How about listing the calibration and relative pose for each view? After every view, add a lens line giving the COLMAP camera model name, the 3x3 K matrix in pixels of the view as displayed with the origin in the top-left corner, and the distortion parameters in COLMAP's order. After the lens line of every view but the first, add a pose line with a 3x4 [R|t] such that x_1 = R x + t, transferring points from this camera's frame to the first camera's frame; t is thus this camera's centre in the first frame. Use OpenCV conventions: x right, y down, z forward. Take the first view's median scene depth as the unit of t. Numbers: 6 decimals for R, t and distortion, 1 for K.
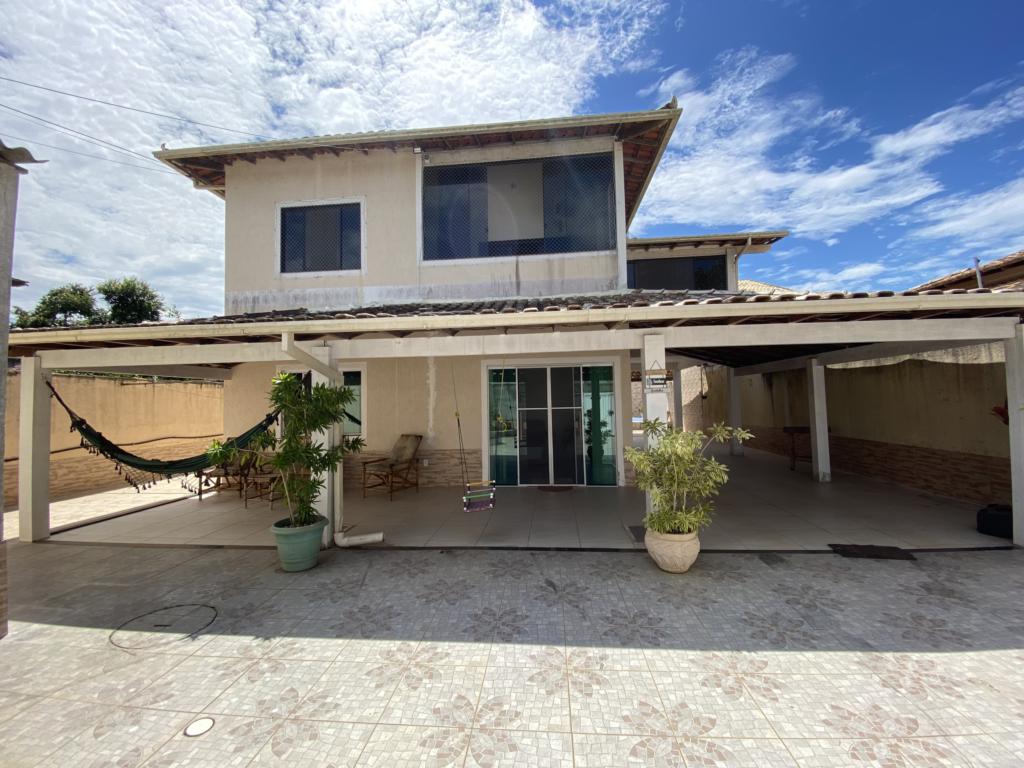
lens RADIAL K [[419.5, 0, 512.0], [0, 419.5, 384.0], [0, 0, 1]] dist [0.017030, -0.017577]
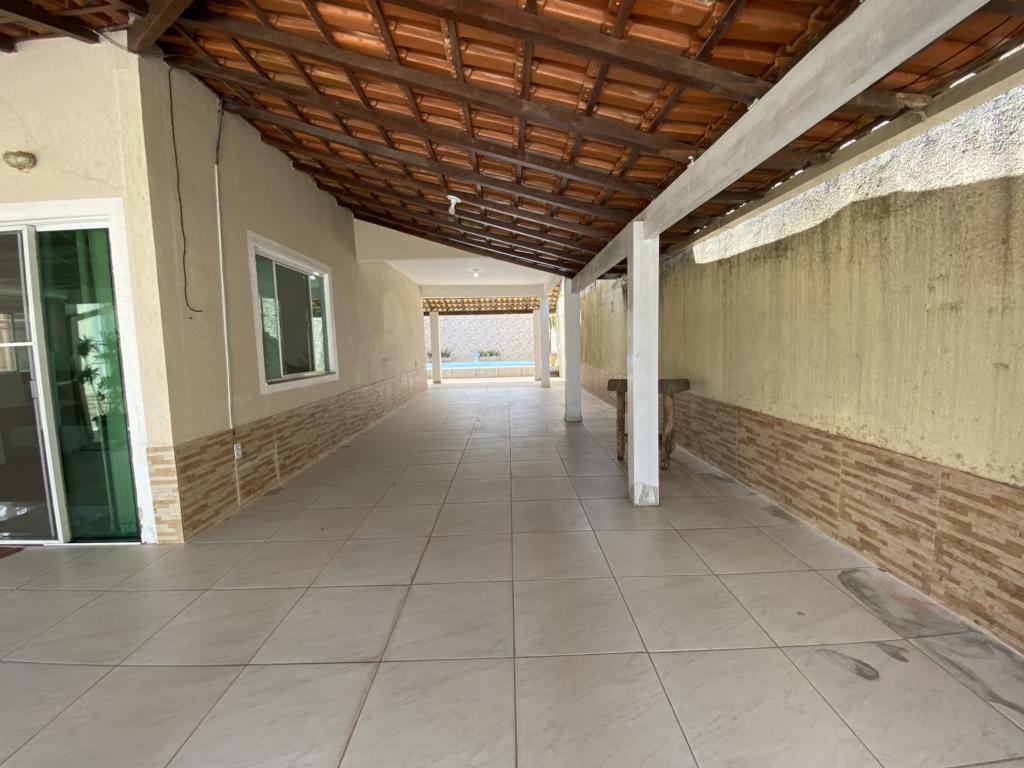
lens RADIAL K [[419.5, 0, 512.0], [0, 419.5, 384.0], [0, 0, 1]] dist [0.017030, -0.017577]
pose [[0.994404, -0.019506, 0.103827, 0.573472], [0.005094, 0.990516, 0.137303, 0.042978], [-0.105520, -0.136005, 0.985073, 0.610203]]
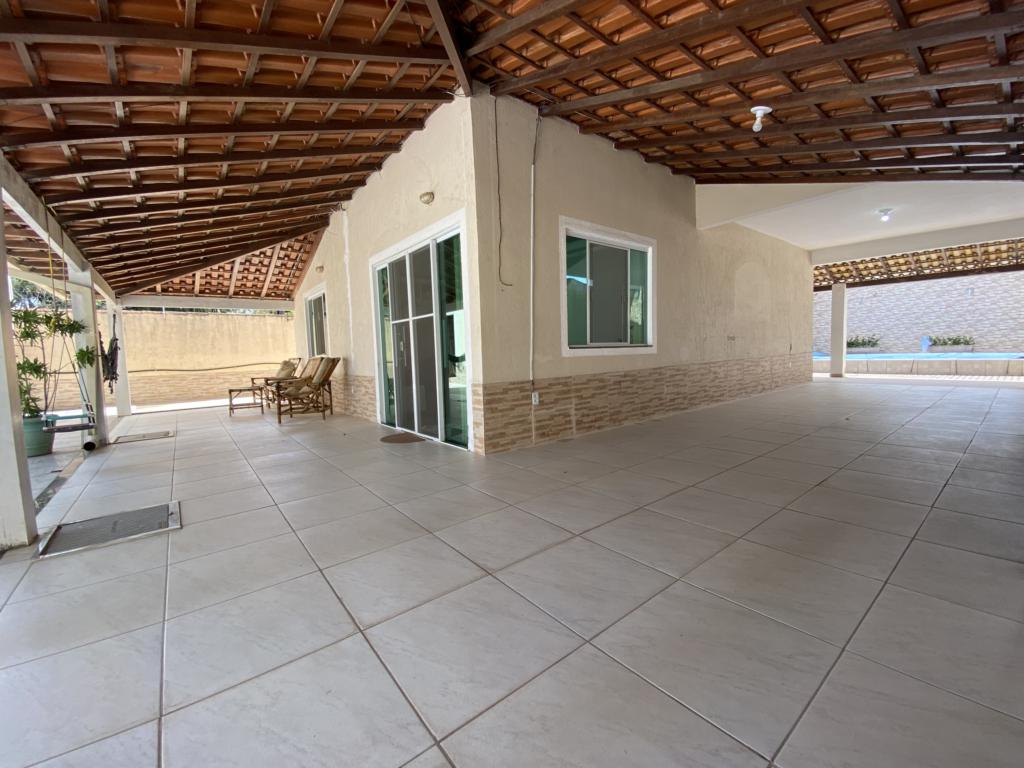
lens RADIAL K [[414.2, 0, 509.9], [0, 414.2, 384.1], [0, 0, 1]] dist [0.035394, -0.024979]
pose [[0.690827, 0.056370, -0.720819, 0.706970], [0.048091, 0.991166, 0.123601, 0.089326], [0.721419, -0.120051, 0.682014, 0.685253]]
